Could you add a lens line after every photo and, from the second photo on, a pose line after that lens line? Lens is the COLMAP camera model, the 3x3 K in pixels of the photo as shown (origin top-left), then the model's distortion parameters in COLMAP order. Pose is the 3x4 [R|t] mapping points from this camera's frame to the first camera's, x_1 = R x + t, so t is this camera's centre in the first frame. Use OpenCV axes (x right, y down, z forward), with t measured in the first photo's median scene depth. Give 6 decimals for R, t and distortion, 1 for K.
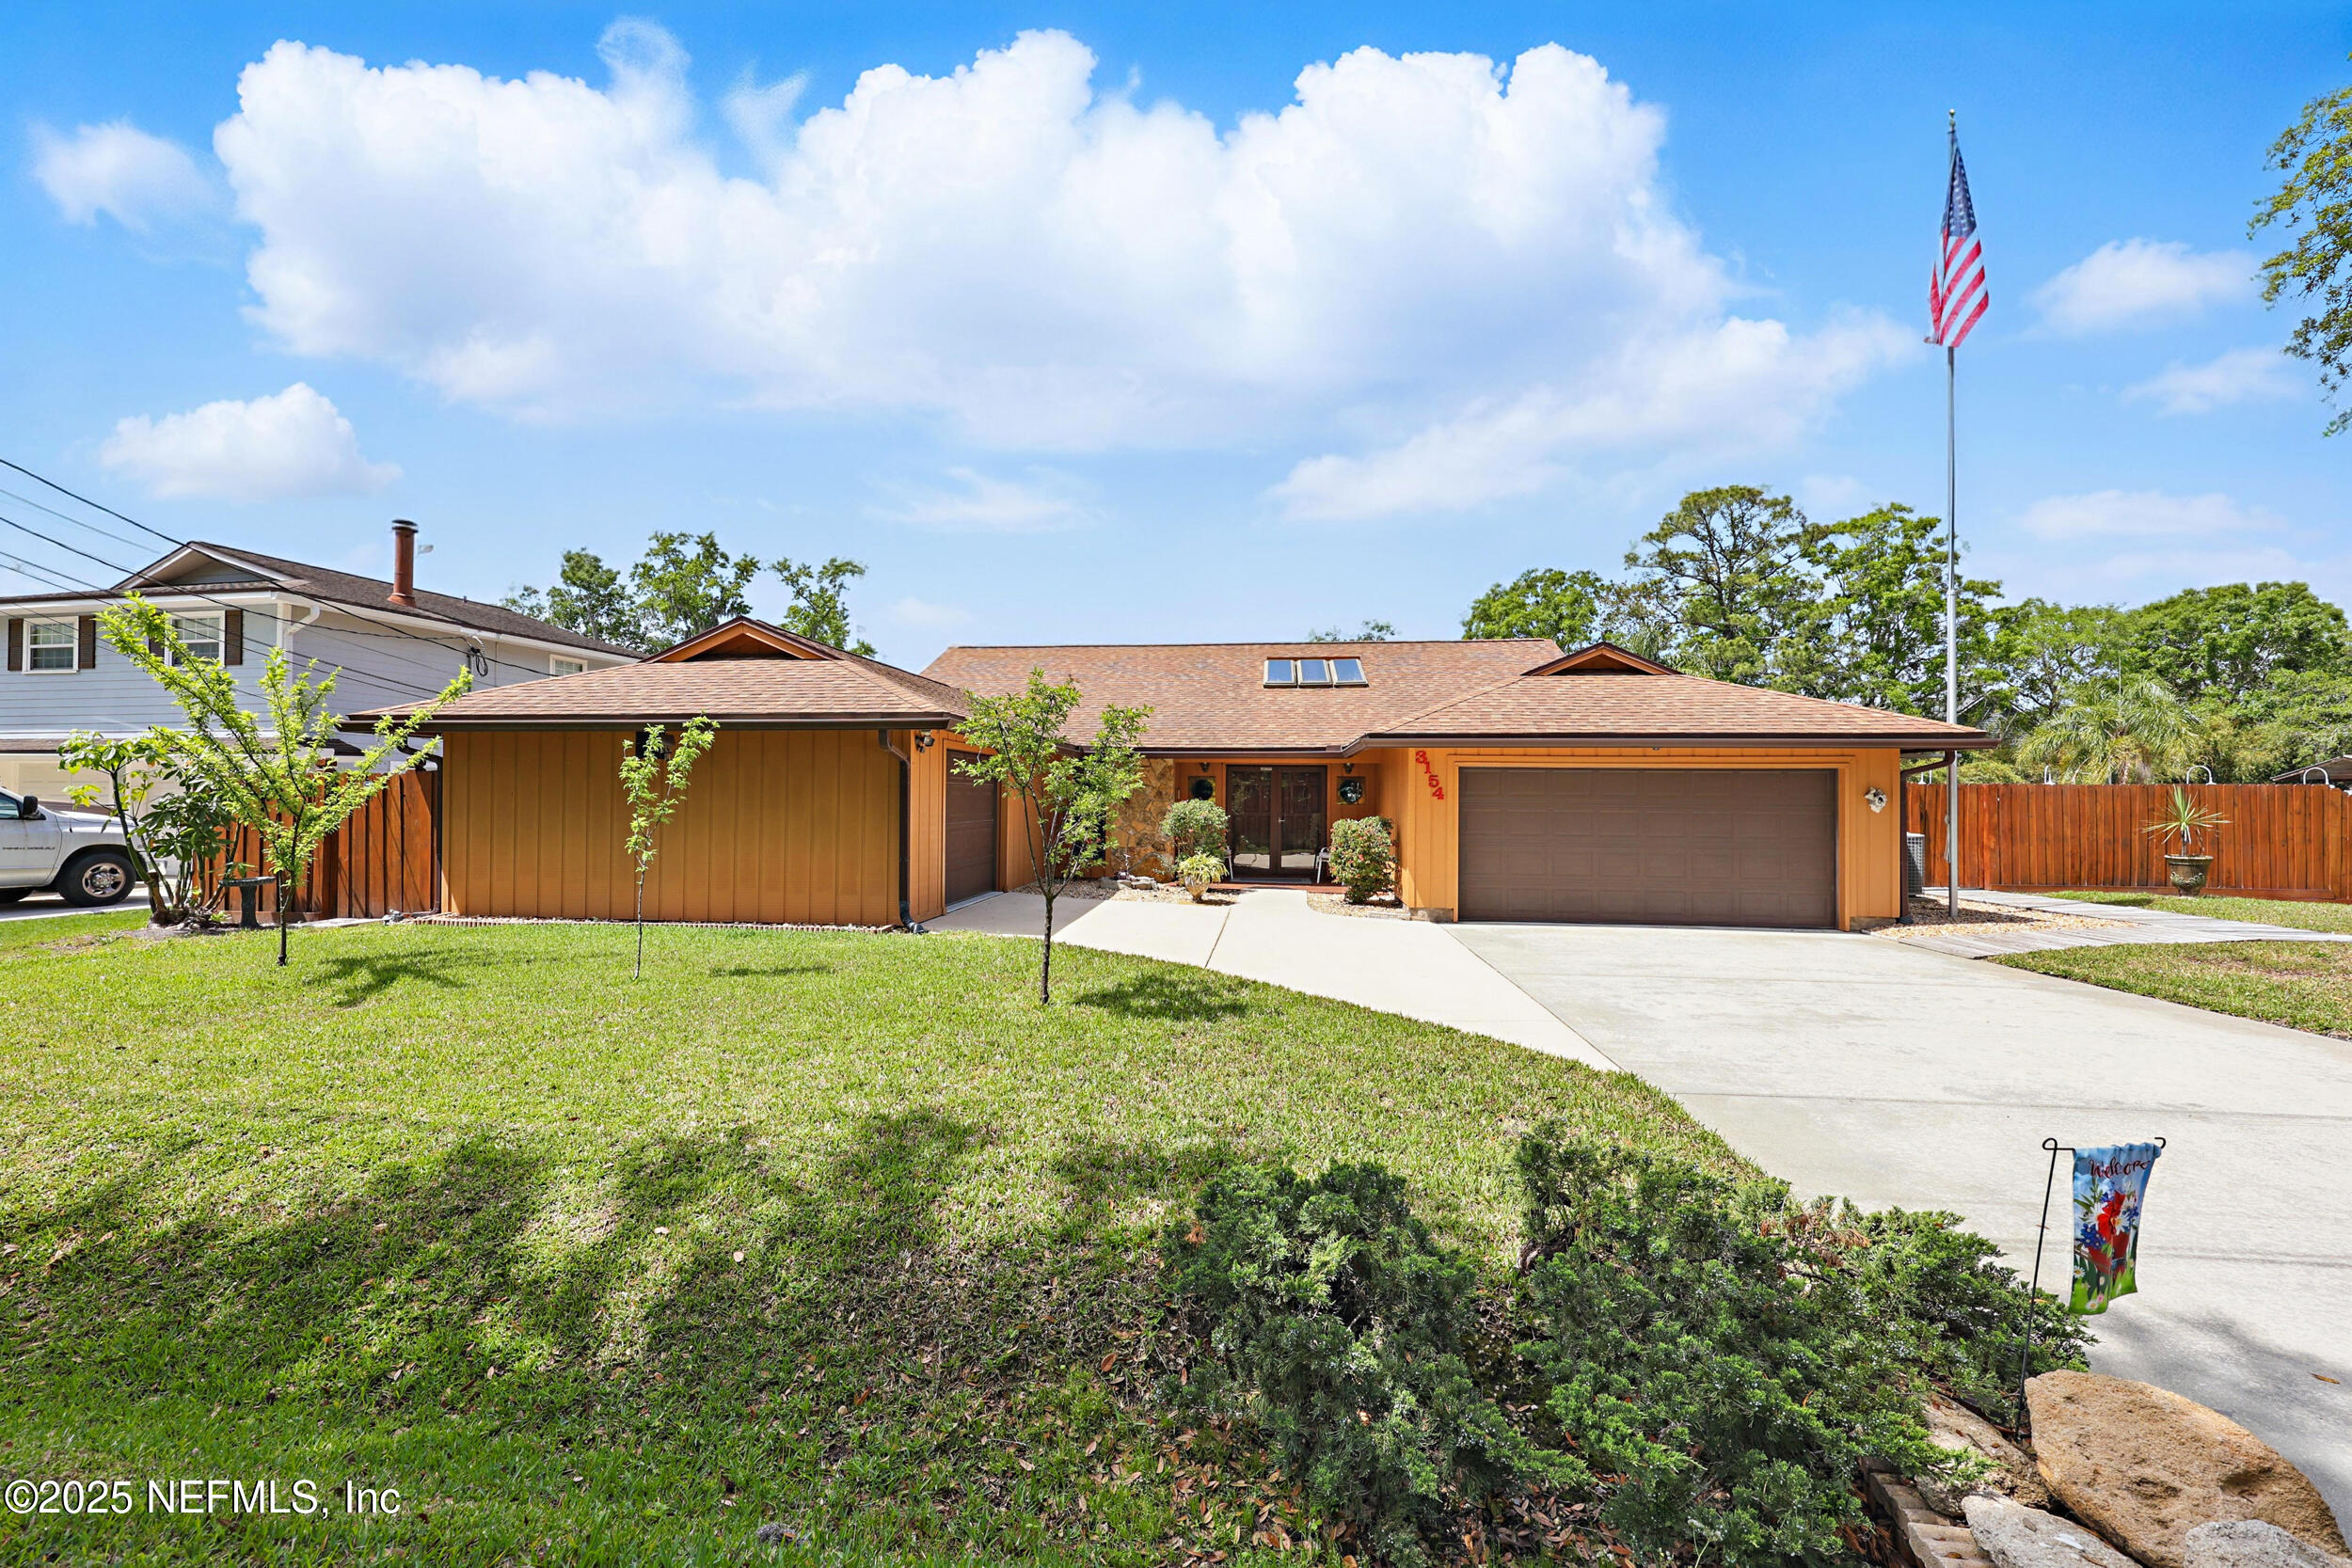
lens RADIAL K [[945.2, 0, 1134.6], [0, 945.2, 782.5], [0, 0, 1]] dist [-0.009999, -0.000015]
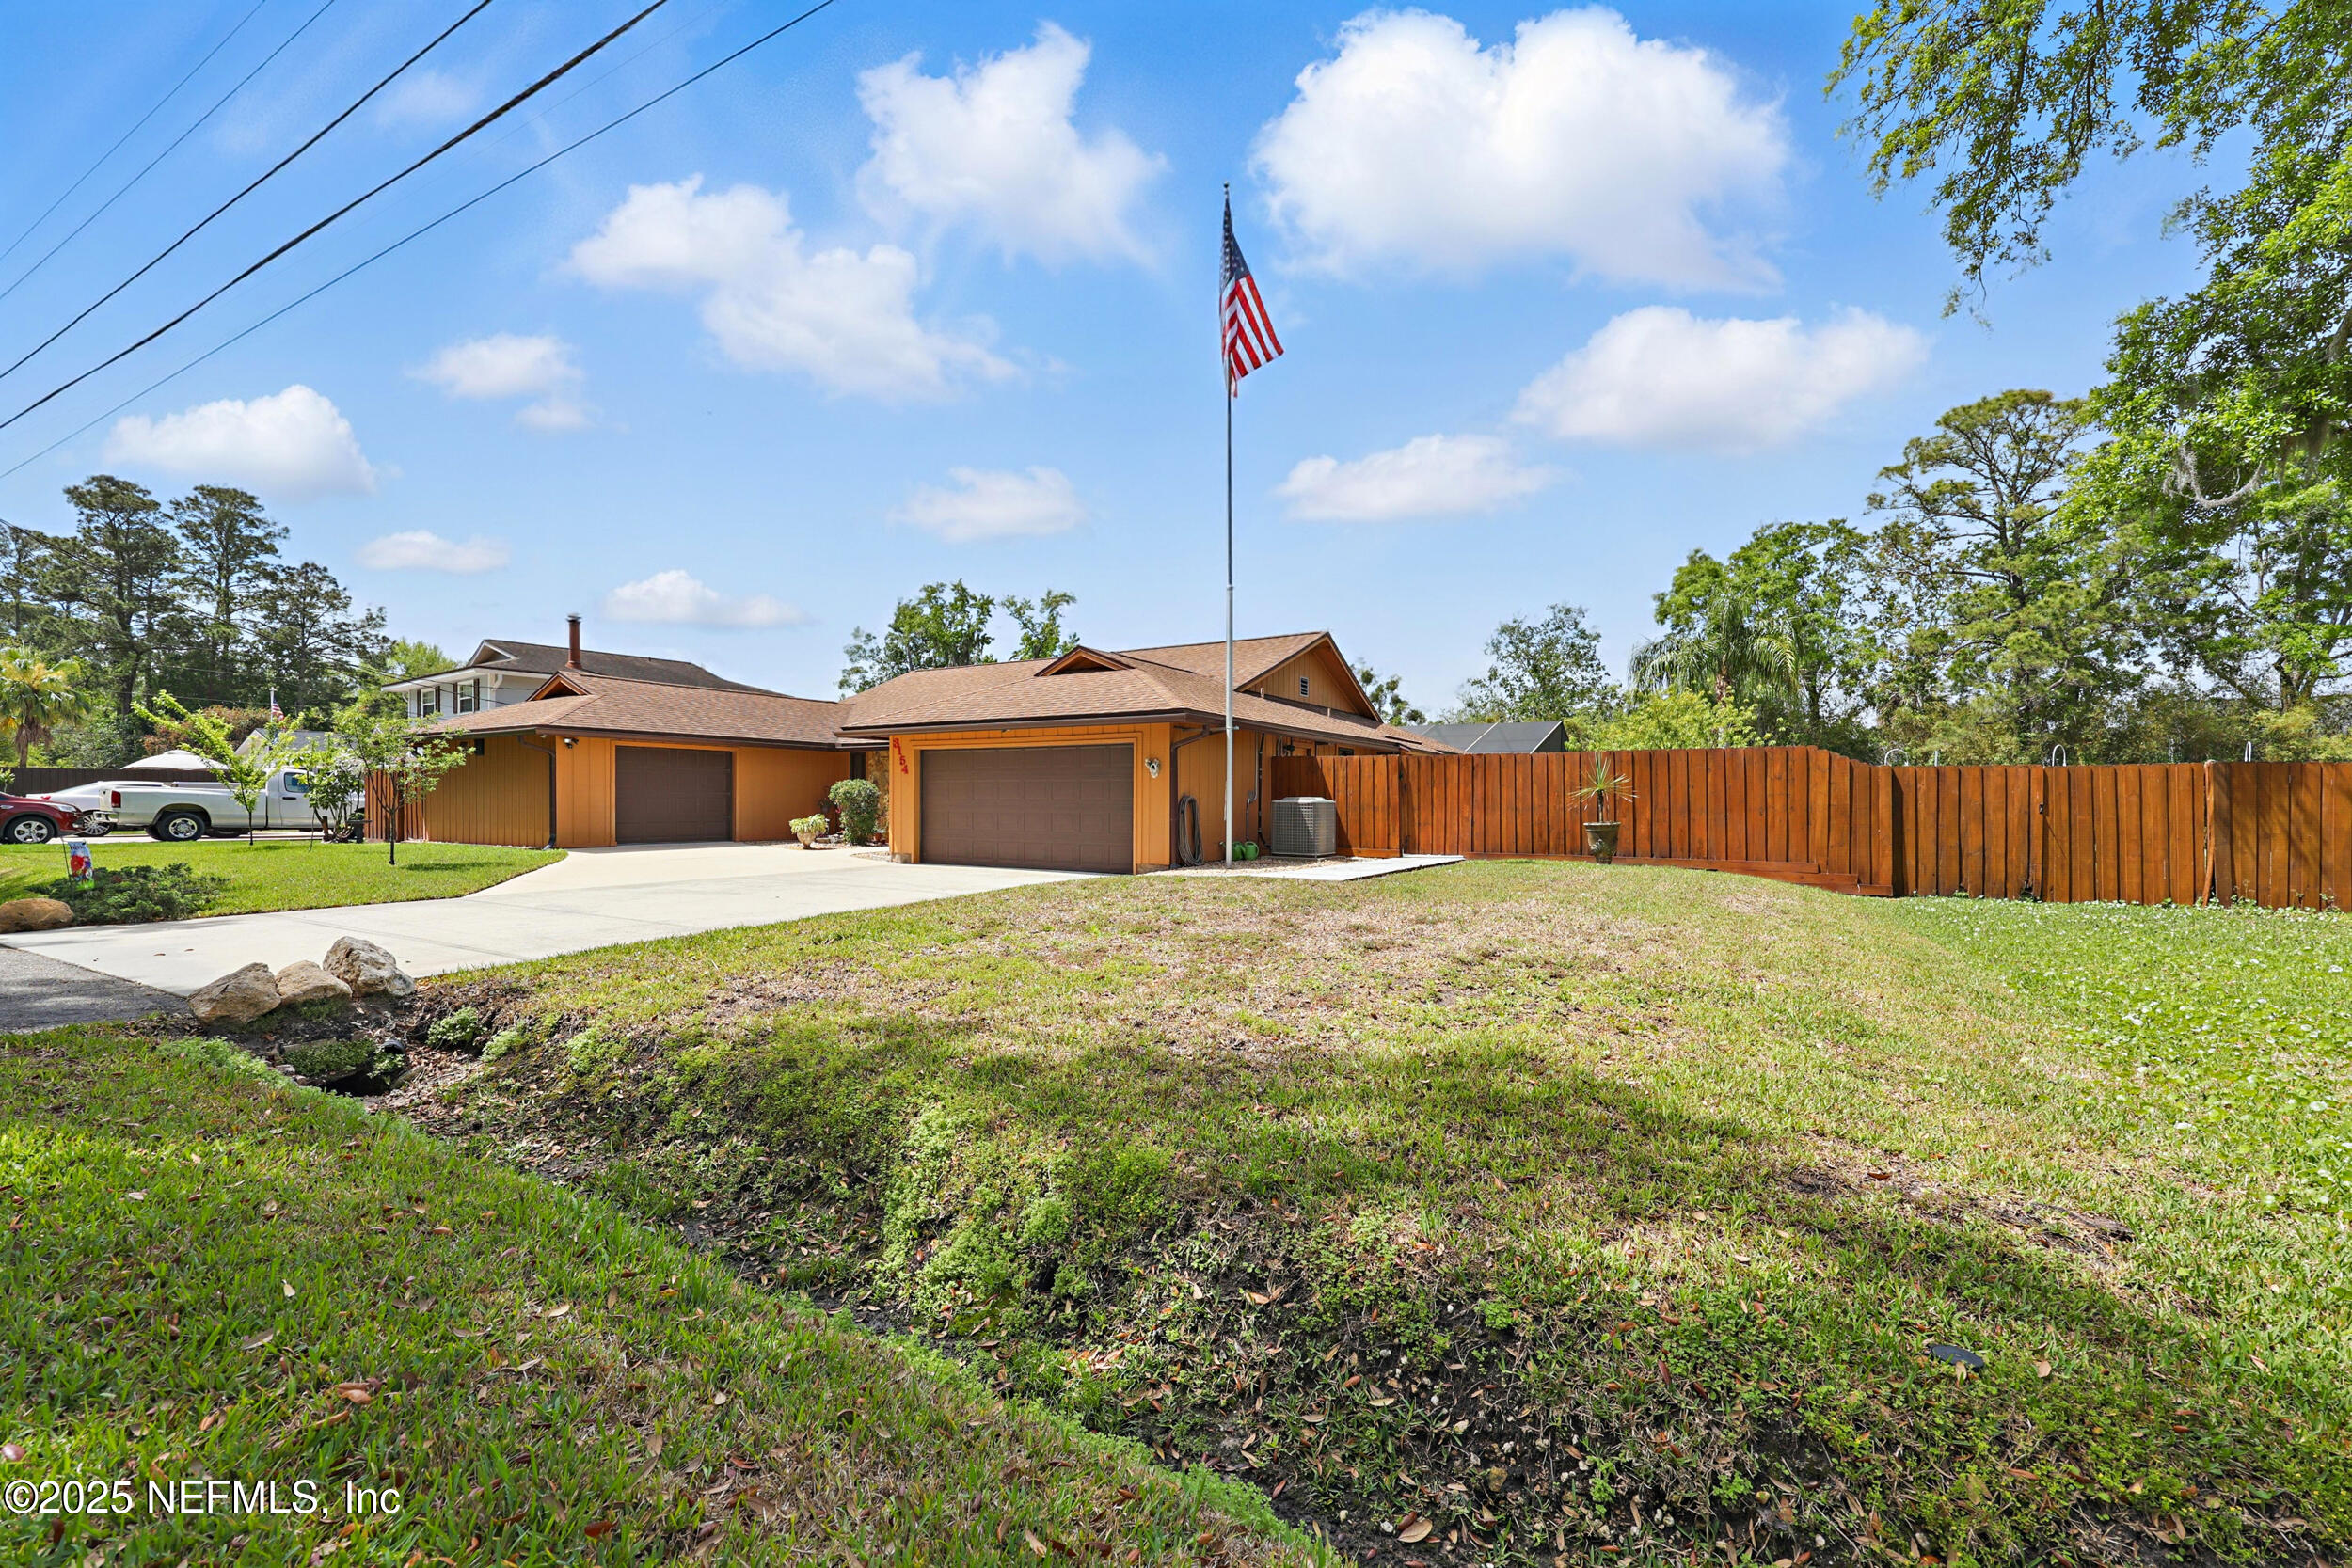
lens RADIAL K [[945.2, 0, 1134.6], [0, 945.2, 782.5], [0, 0, 1]] dist [-0.009999, -0.000015]
pose [[0.903618, -0.009975, -0.428224, 0.297686], [0.007846, 0.999947, -0.006737, 0.010503], [0.428268, 0.002728, 0.903647, -0.022681]]
